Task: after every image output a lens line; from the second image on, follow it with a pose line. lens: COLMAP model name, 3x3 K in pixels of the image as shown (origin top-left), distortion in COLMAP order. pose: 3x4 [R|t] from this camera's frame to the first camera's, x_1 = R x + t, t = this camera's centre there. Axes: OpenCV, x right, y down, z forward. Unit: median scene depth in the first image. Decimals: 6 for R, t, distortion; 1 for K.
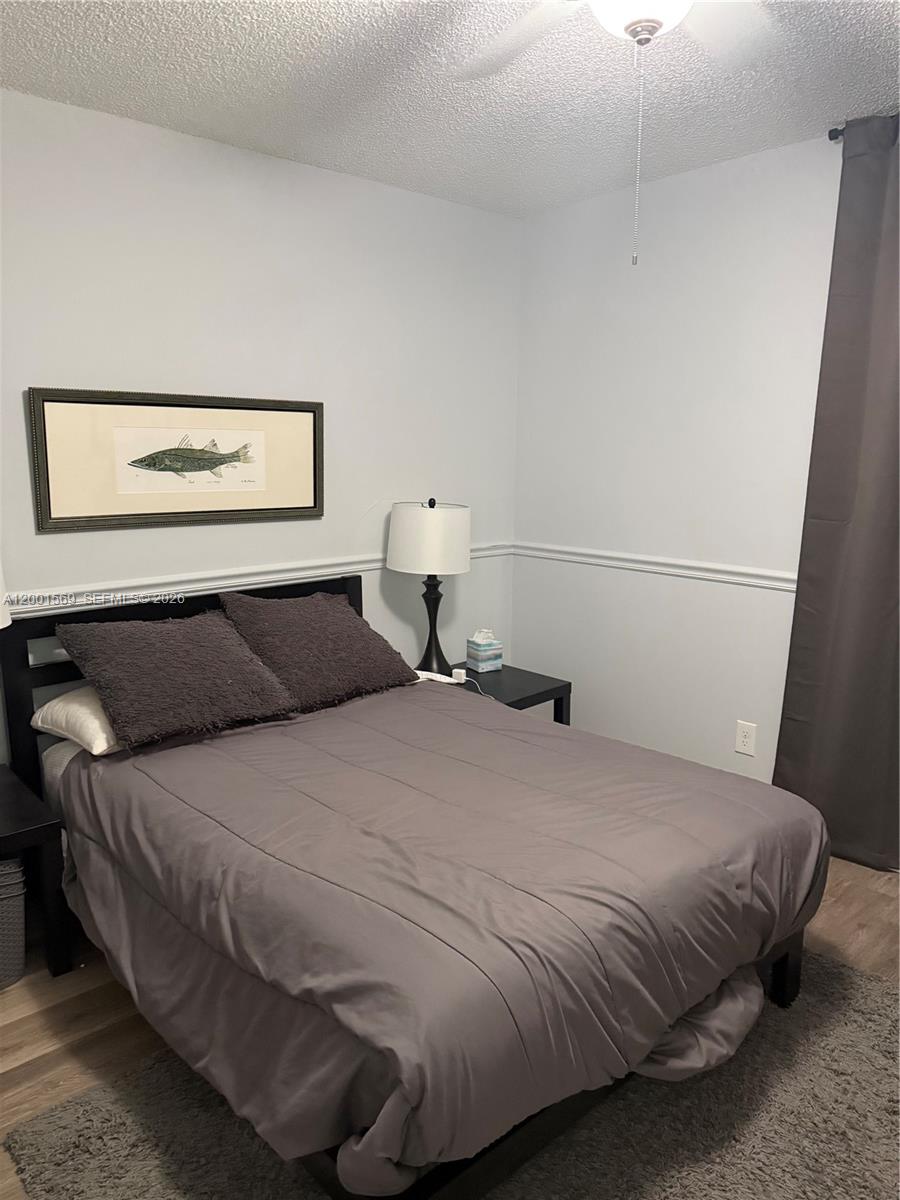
lens RADIAL K [[851.0, 0, 444.6], [0, 851.0, 601.2], [0, 0, 1]] dist [0.025358, -0.035421]
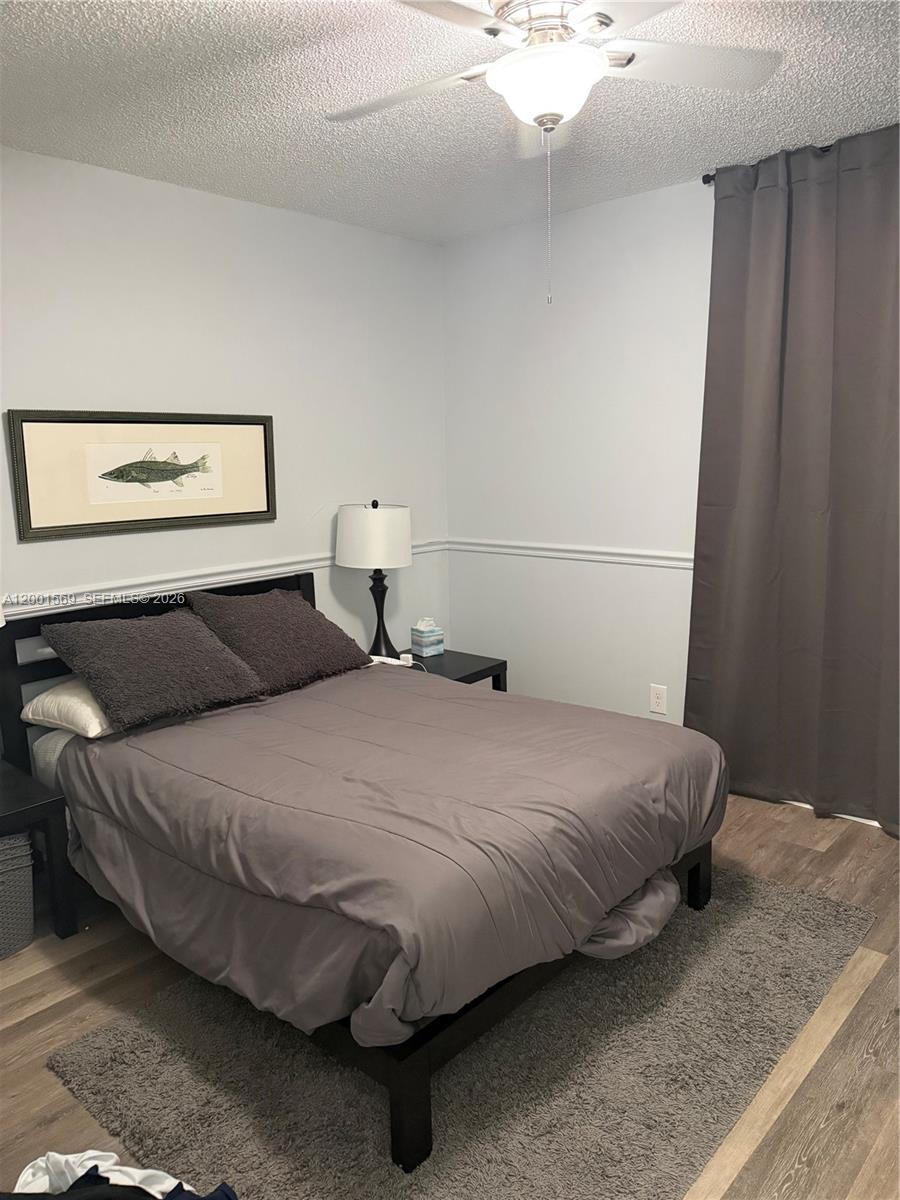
lens RADIAL K [[851.0, 0, 450.2], [0, 851.0, 599.7], [0, 0, 1]] dist [0.025358, -0.035421]
pose [[0.994320, -0.045315, 0.096302, -0.049282], [0.046236, 0.998903, -0.007357, 0.035163], [-0.095863, 0.011768, 0.995325, -0.178852]]
